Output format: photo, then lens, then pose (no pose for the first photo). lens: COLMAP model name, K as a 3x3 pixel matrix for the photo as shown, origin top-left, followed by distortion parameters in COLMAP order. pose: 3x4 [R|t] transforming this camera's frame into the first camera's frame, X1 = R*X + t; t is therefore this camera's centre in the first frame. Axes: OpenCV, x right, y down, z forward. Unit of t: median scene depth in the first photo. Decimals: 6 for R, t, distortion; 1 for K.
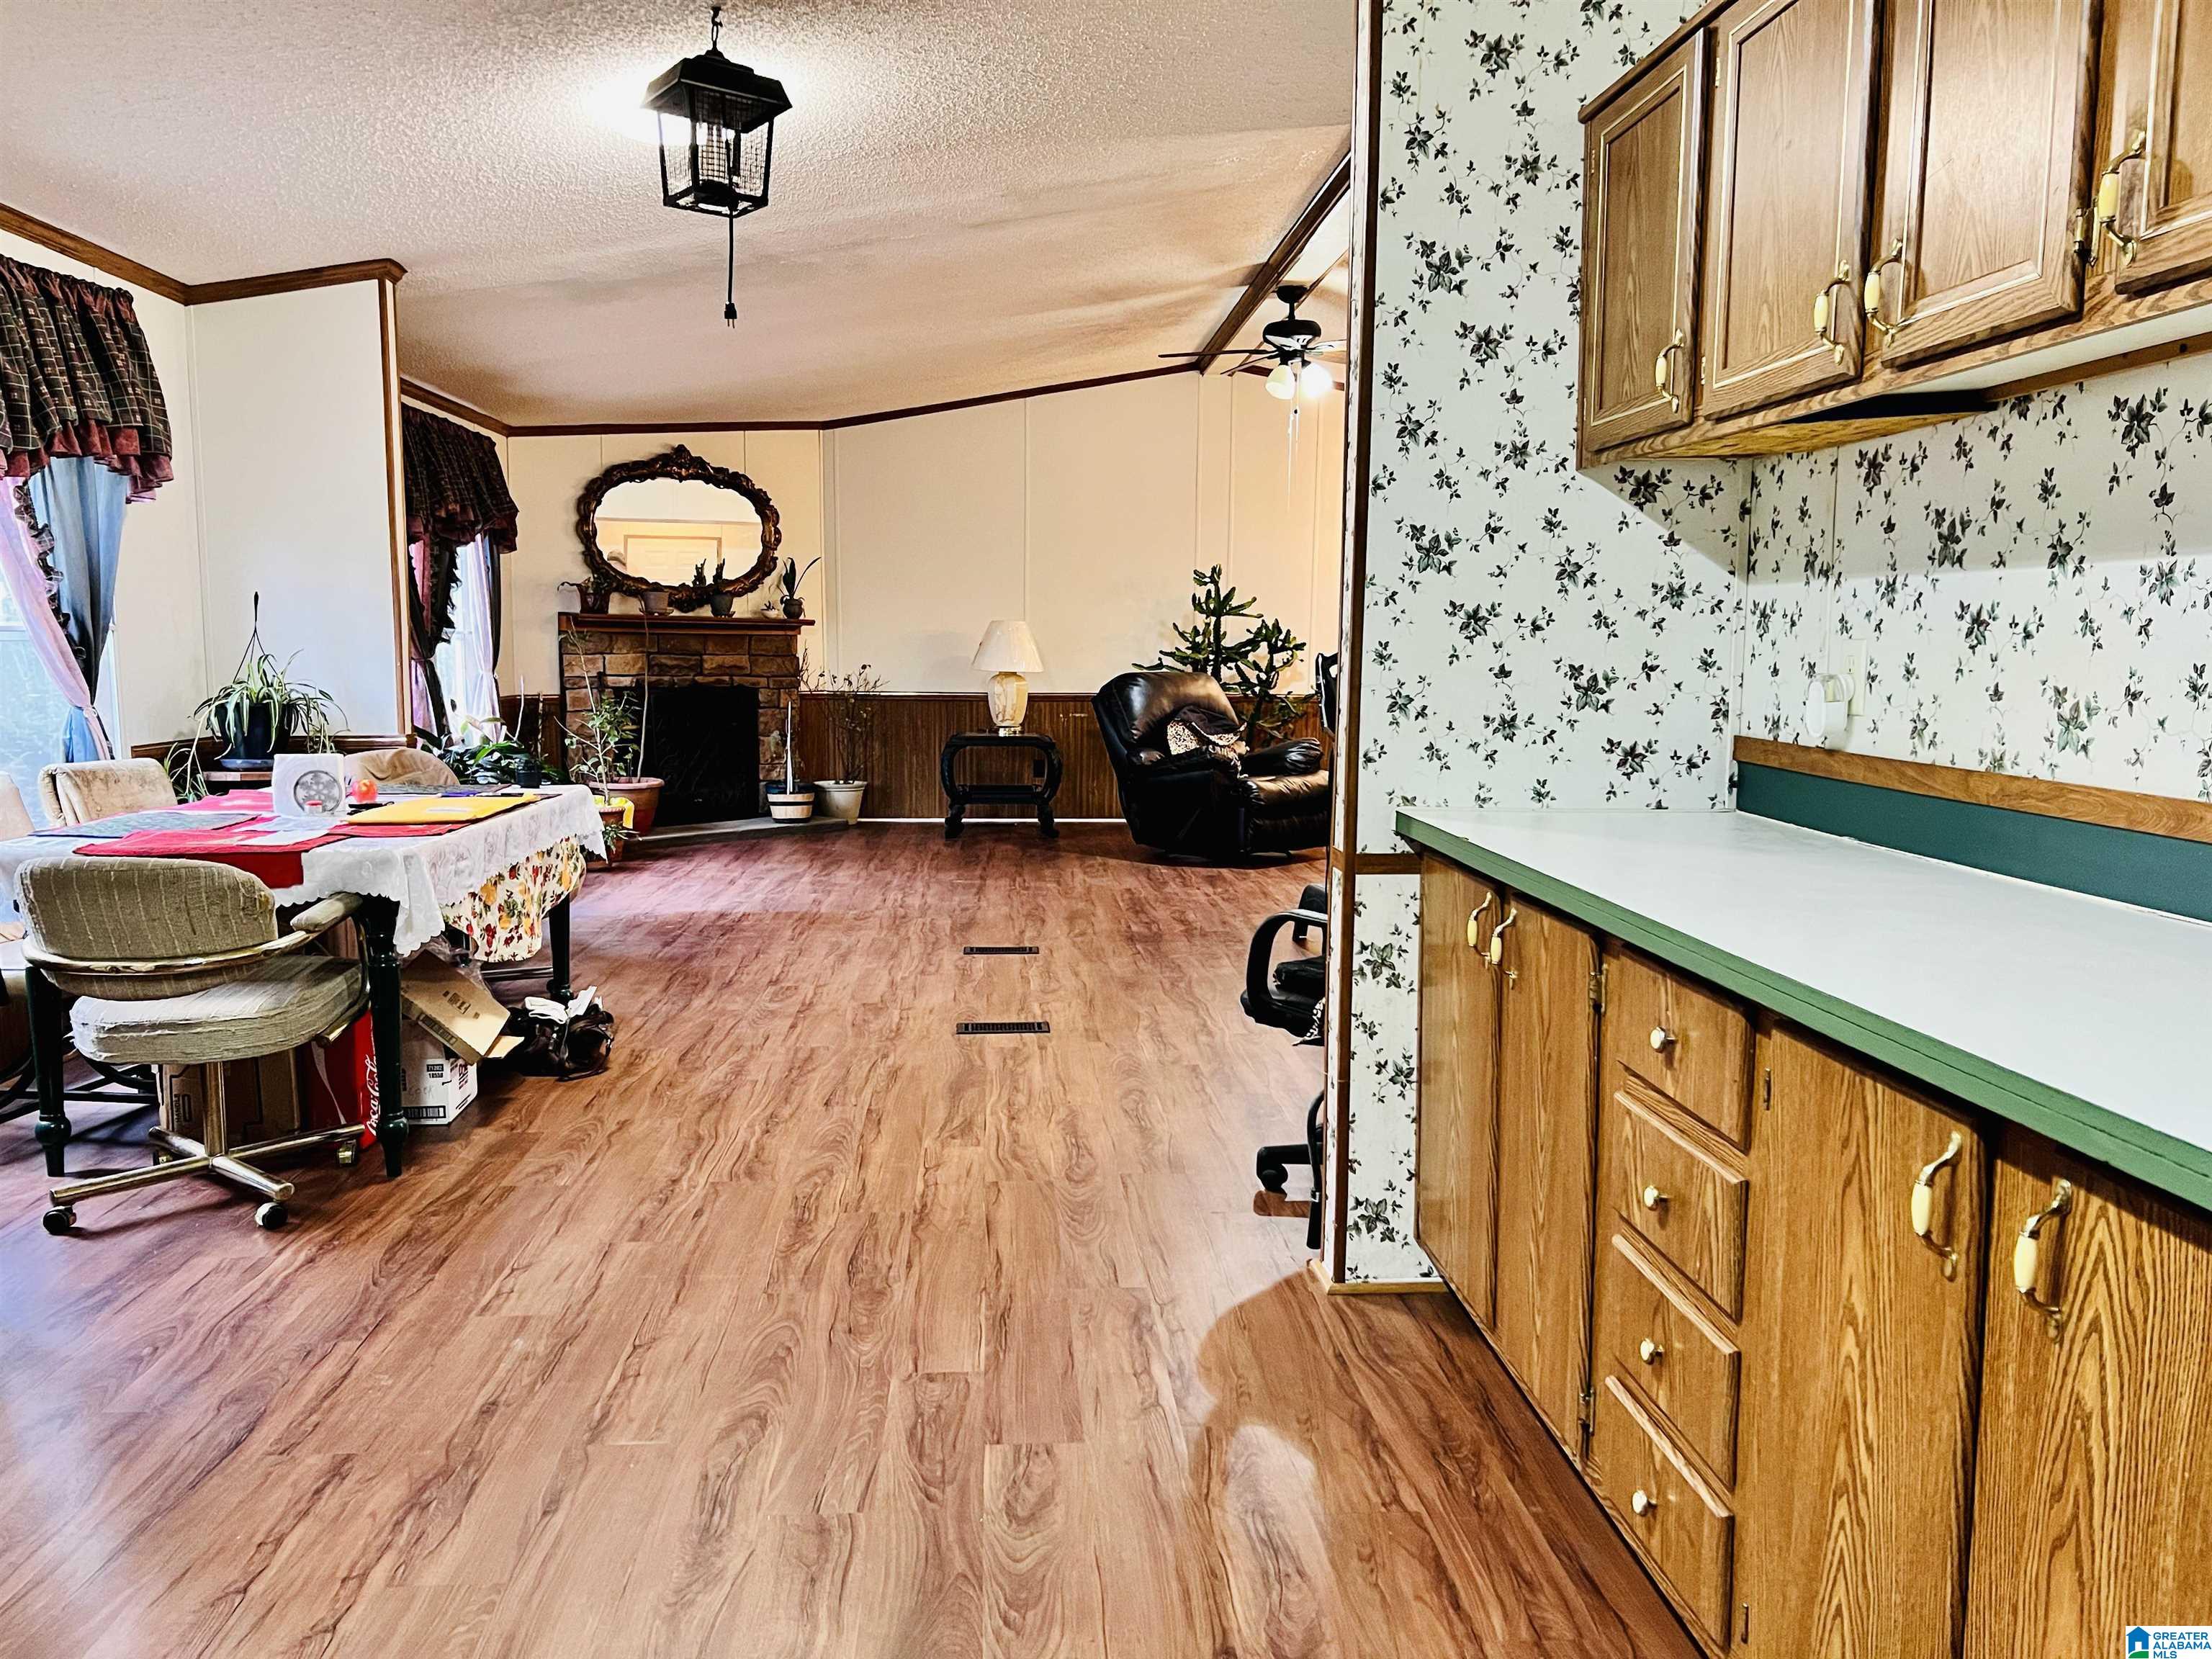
lens RADIAL K [[1624.1, 0, 1114.2], [0, 1624.1, 846.6], [0, 0, 1]] dist [0.042410, -0.043165]
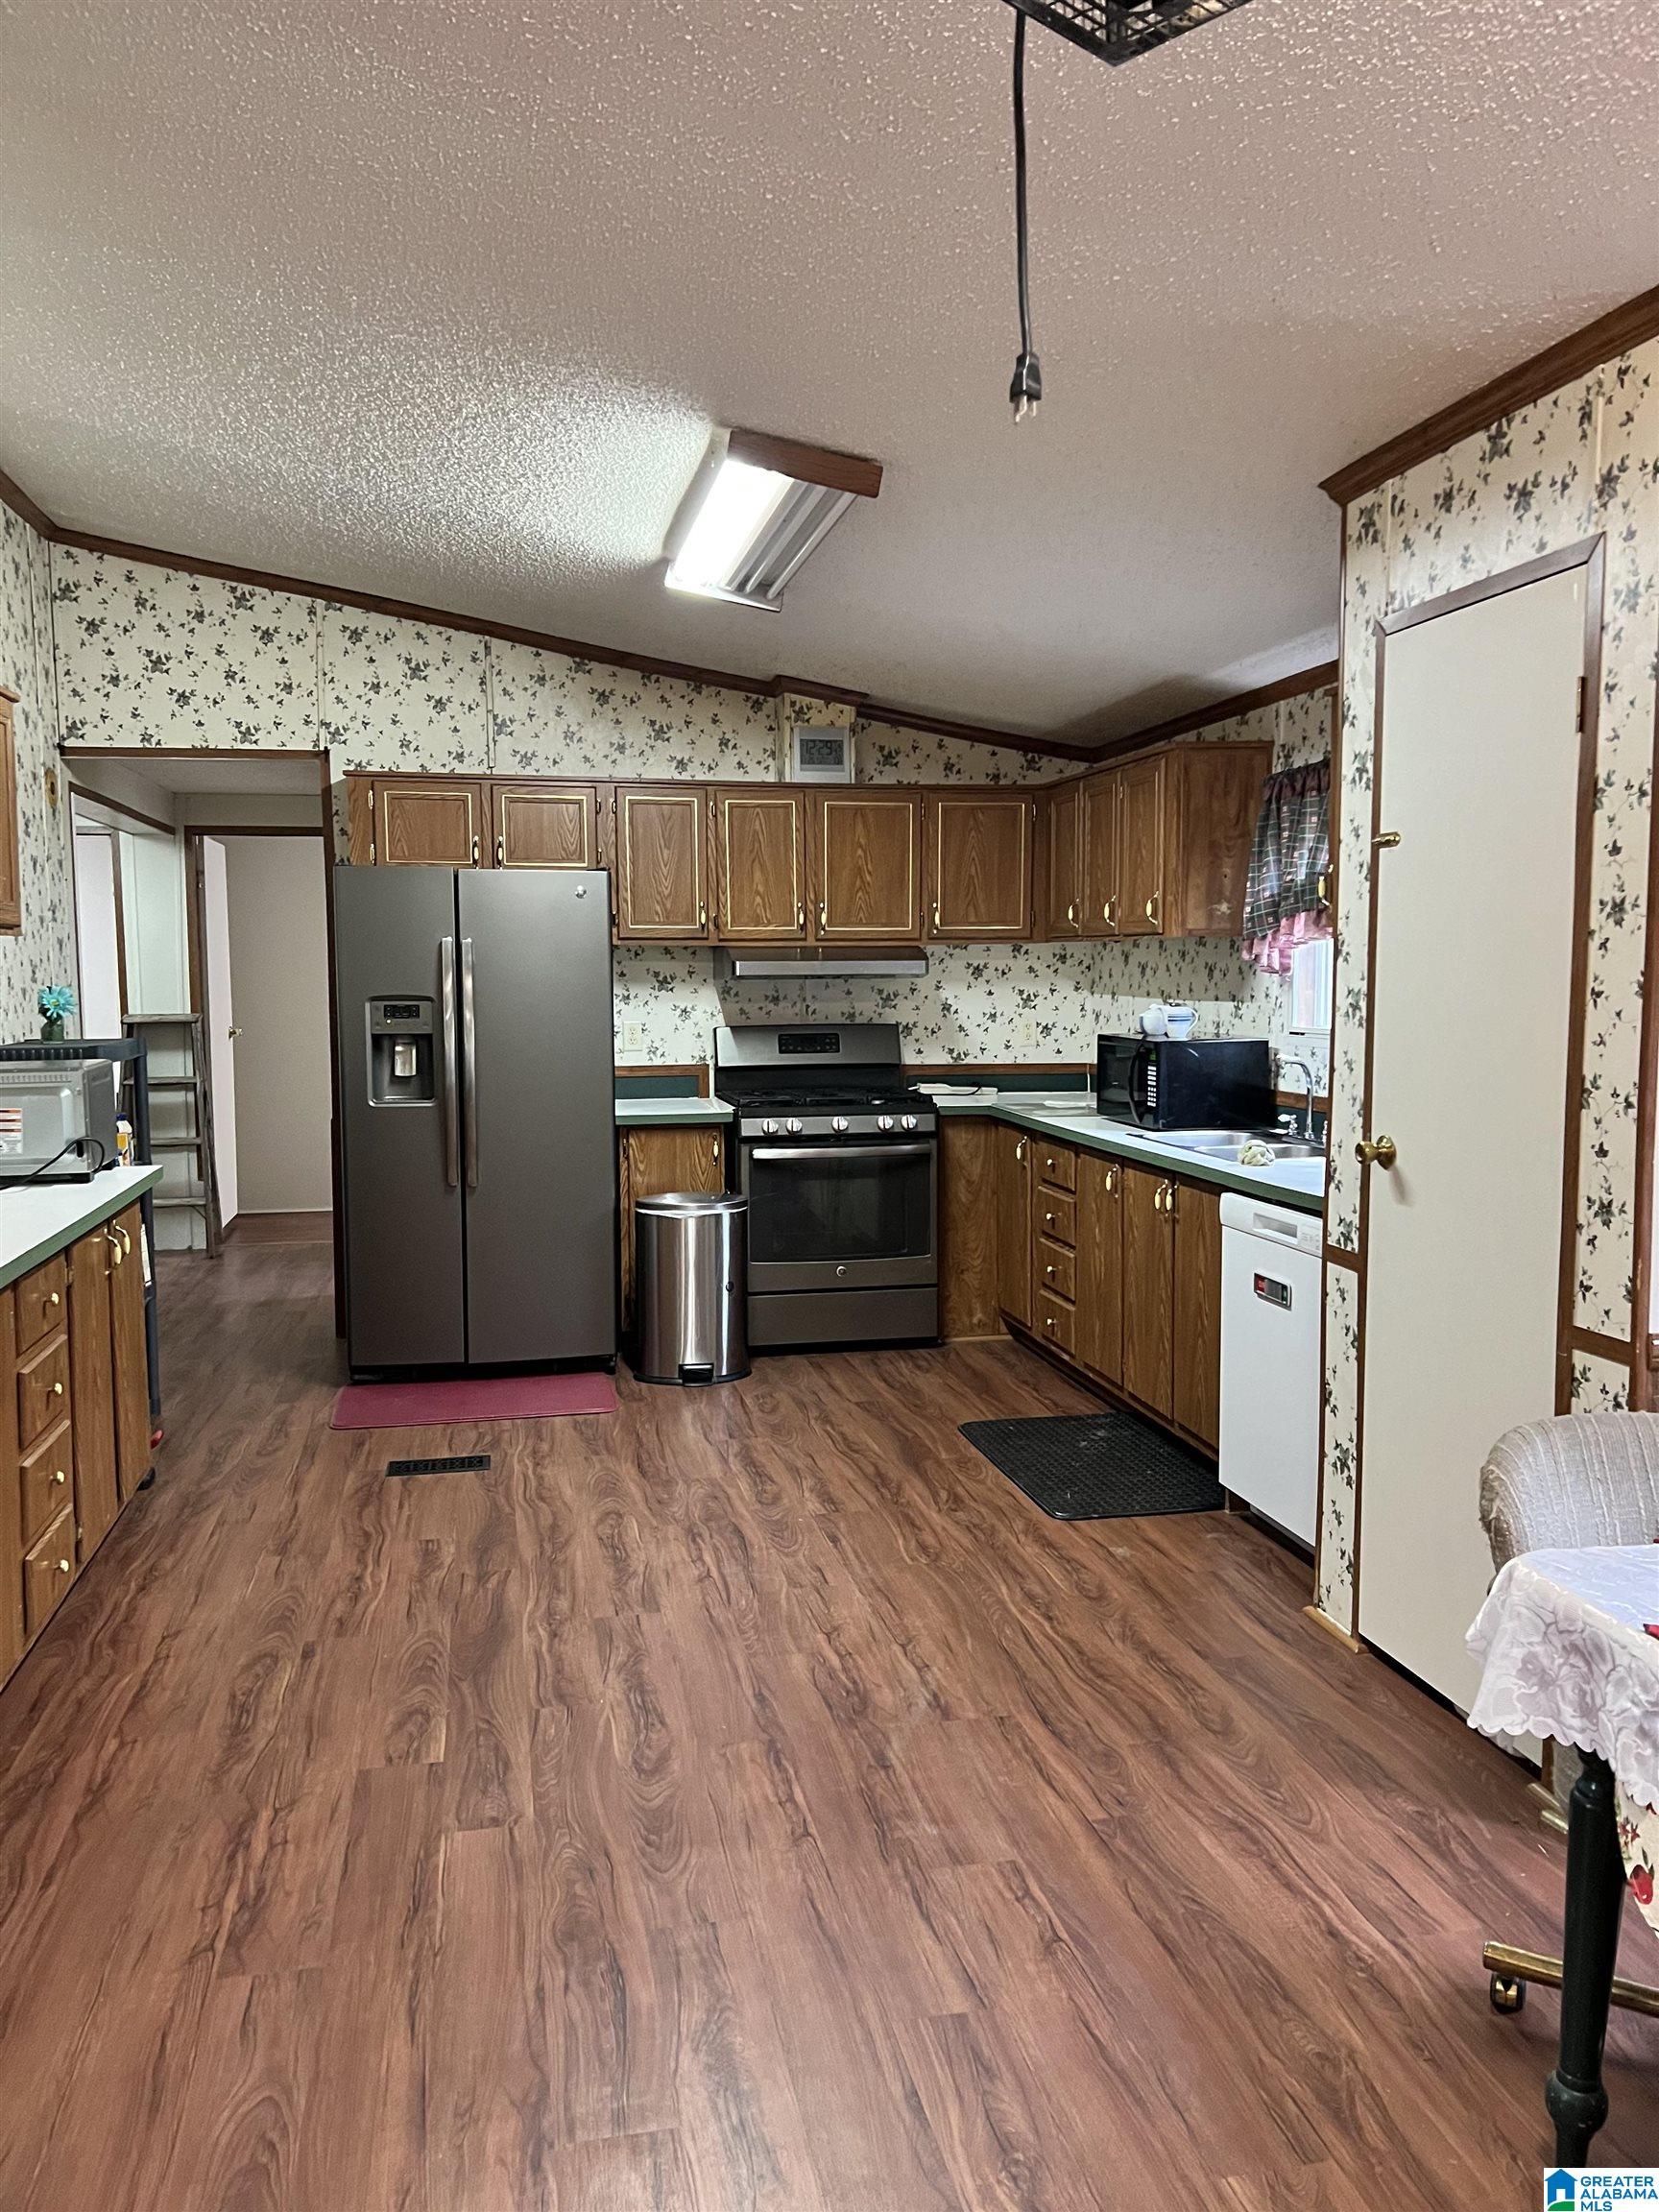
lens RADIAL K [[1624.1, 0, 836.4], [0, 1624.1, 1107.3], [0, 0, 1]] dist [0.042410, -0.043165]
pose [[-0.990741, 0.008500, -0.135502, -0.201145], [-0.020123, 0.977821, 0.208471, -0.351738], [0.134269, 0.209268, -0.968596, 2.047013]]
